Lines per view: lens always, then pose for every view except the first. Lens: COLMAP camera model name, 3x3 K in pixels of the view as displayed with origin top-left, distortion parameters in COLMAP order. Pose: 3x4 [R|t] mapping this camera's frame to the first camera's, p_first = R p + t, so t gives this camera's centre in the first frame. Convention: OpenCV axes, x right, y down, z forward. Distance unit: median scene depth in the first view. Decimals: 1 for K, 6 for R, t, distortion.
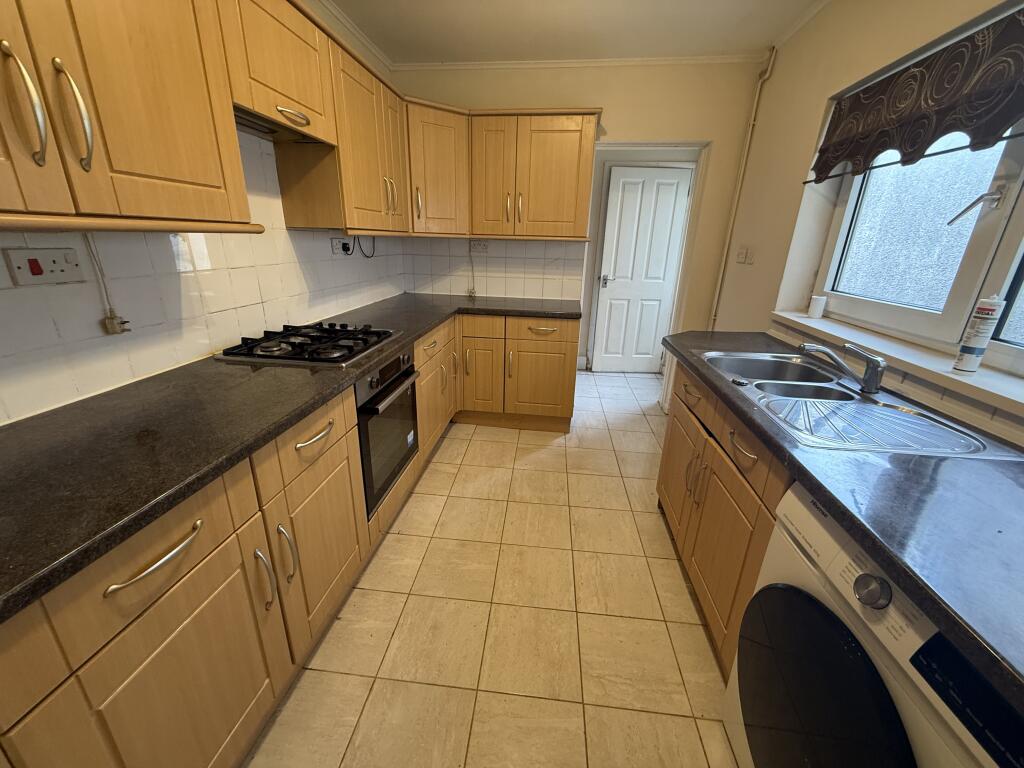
lens RADIAL K [[409.0, 0, 511.0], [0, 409.0, 383.8], [0, 0, 1]] dist [-0.001024, -0.000557]
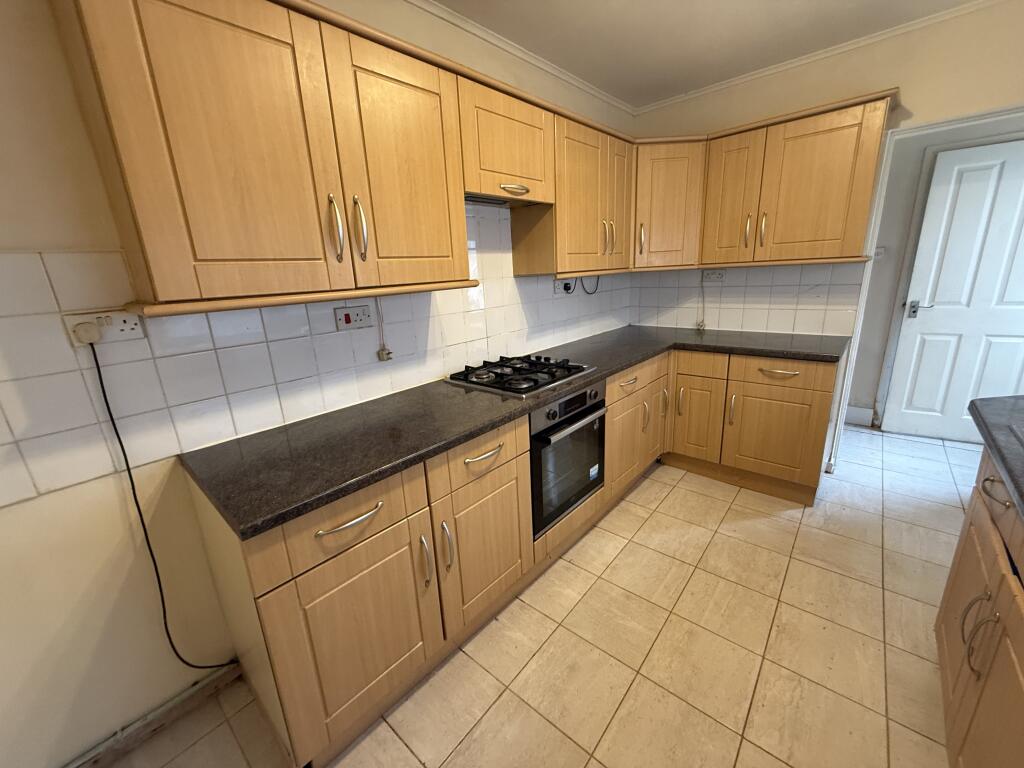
lens RADIAL K [[409.0, 0, 507.9], [0, 409.0, 383.2], [0, 0, 1]] dist [-0.001024, -0.000557]
pose [[0.814531, 0.086448, -0.573643, 0.159181], [-0.121285, 0.992359, -0.022667, -0.039704], [0.567300, 0.088037, 0.818792, 0.032712]]
